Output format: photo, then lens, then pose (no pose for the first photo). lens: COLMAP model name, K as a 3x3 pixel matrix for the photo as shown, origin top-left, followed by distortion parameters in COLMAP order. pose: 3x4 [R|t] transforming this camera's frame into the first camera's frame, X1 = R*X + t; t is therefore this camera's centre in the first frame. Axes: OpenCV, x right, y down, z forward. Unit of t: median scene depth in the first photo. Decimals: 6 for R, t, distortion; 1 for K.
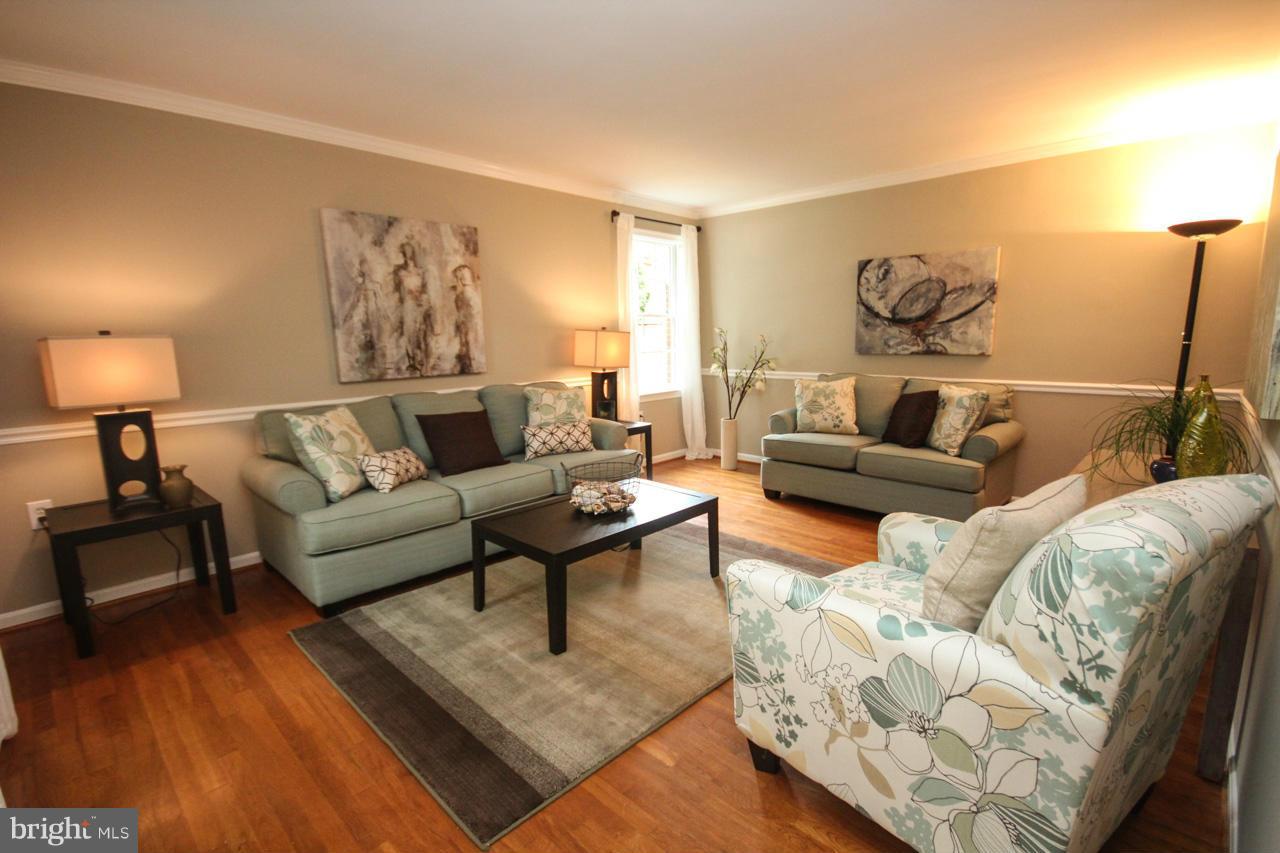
lens RADIAL K [[591.2, 0, 646.1], [0, 591.2, 428.9], [0, 0, 1]] dist [0.002868, -0.005045]
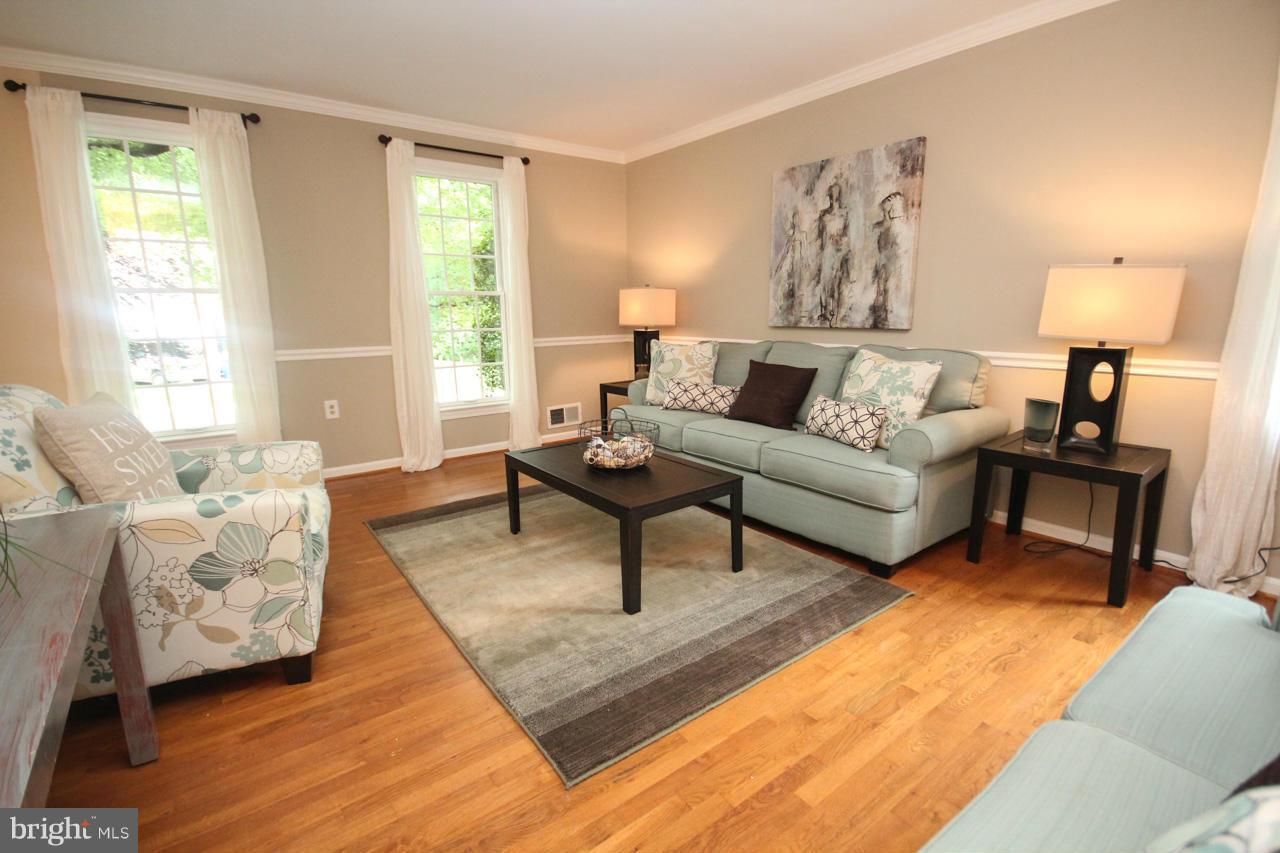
lens RADIAL K [[591.2, 0, 649.5], [0, 591.2, 426.3], [0, 0, 1]] dist [0.002868, -0.005045]
pose [[-0.156695, 0.213546, -0.964285, 0.595383], [-0.144647, 0.960856, 0.236292, -0.115558], [0.976997, 0.176507, -0.119673, 0.839244]]
